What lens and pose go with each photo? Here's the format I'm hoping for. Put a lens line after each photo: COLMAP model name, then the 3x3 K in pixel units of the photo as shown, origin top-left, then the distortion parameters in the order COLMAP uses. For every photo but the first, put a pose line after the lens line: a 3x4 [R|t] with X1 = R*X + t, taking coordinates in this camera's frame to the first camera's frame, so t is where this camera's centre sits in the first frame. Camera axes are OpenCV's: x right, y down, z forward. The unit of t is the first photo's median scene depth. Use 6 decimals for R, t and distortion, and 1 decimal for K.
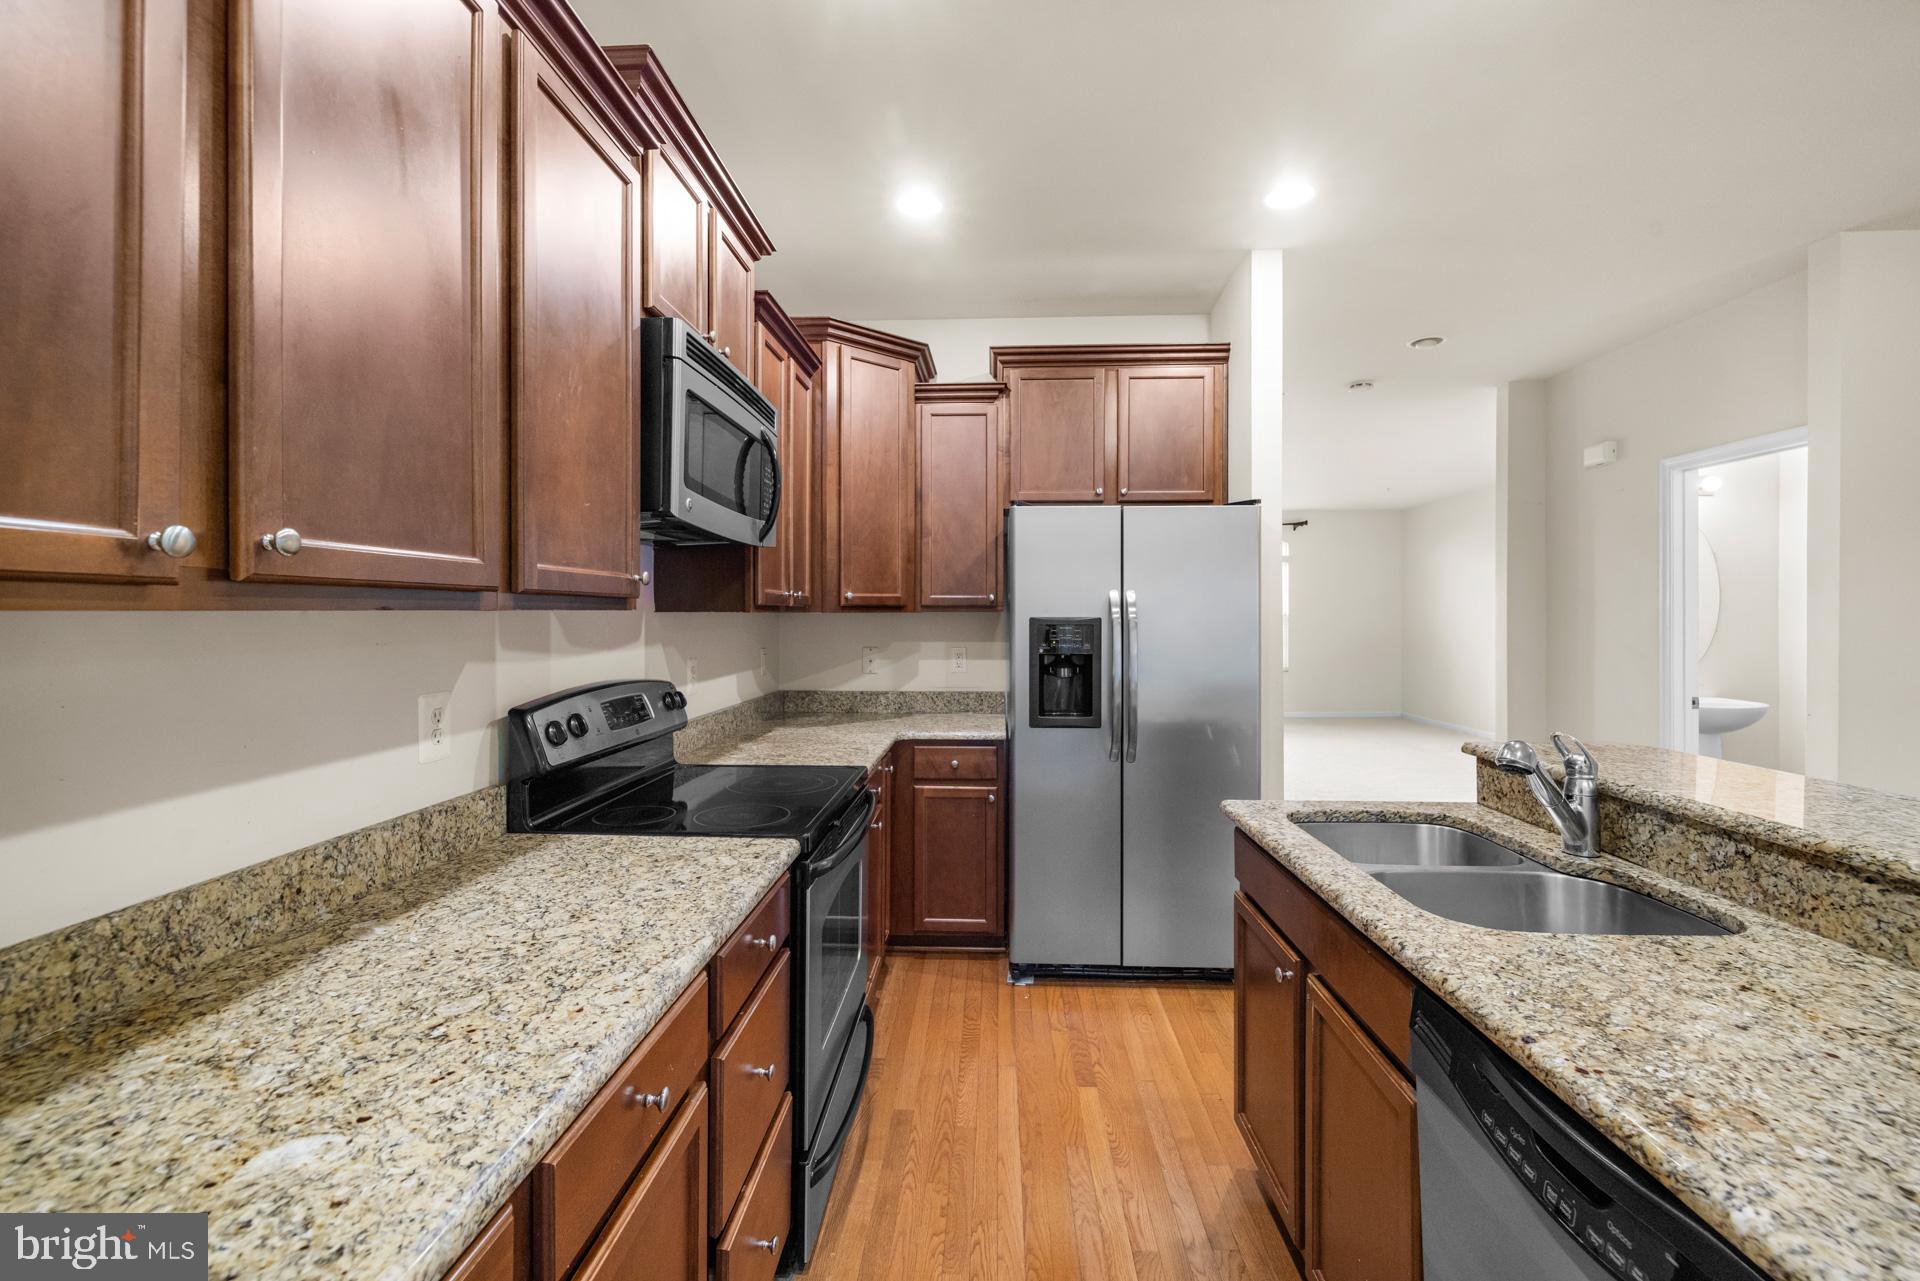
lens RADIAL K [[800.2, 0, 967.2], [0, 800.2, 616.2], [0, 0, 1]] dist [0.001766, -0.000685]
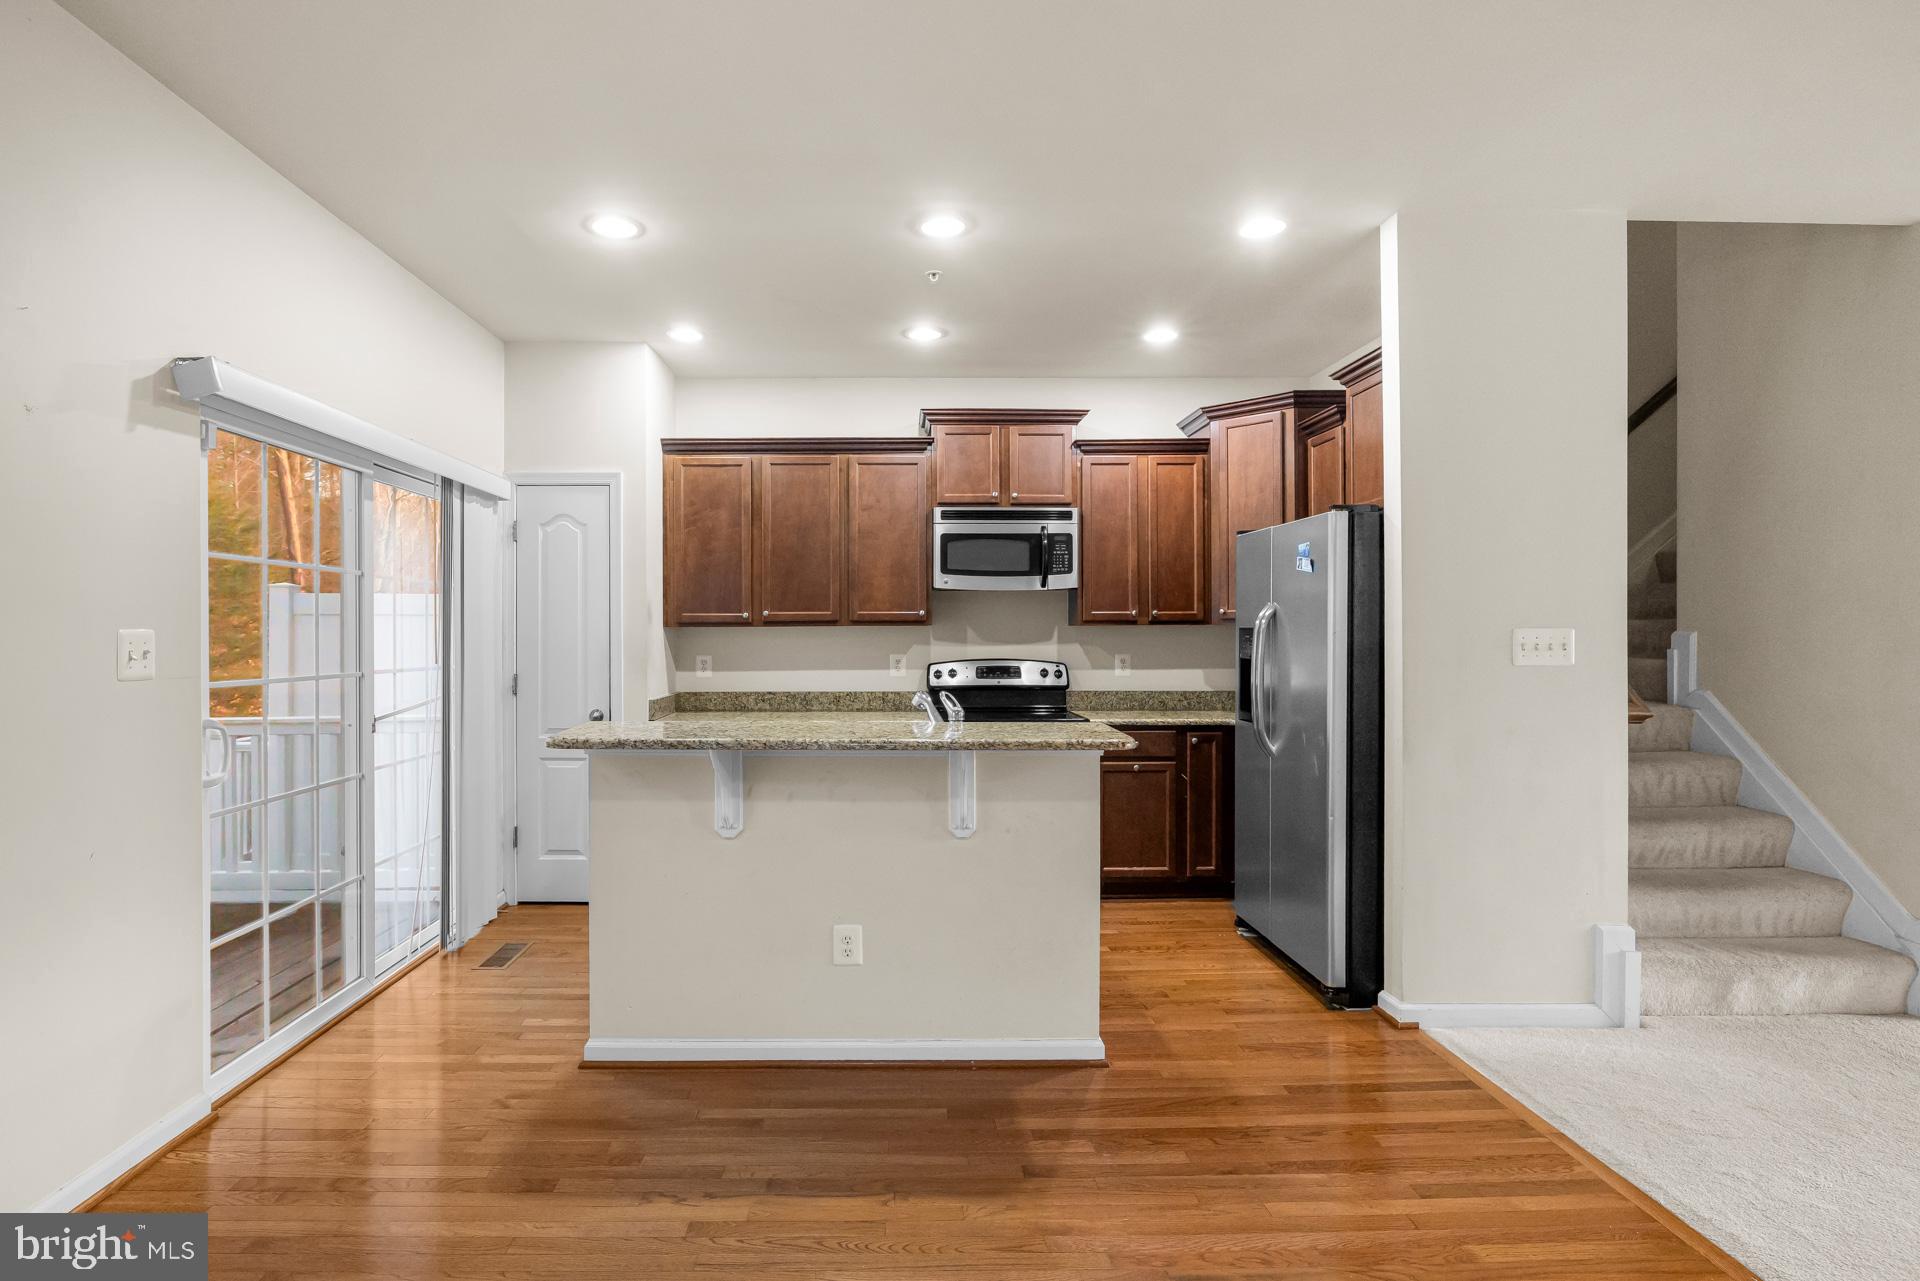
lens RADIAL K [[967.0, 0, 891.3], [0, 967.0, 636.4], [0, 0, 1]] dist [-0.004161, 0.000529]
pose [[0.051100, 0.004582, -0.998683, 2.725717], [0.001341, 0.999988, 0.004656, 0.013335], [0.998693, -0.001577, 0.051093, 0.743135]]
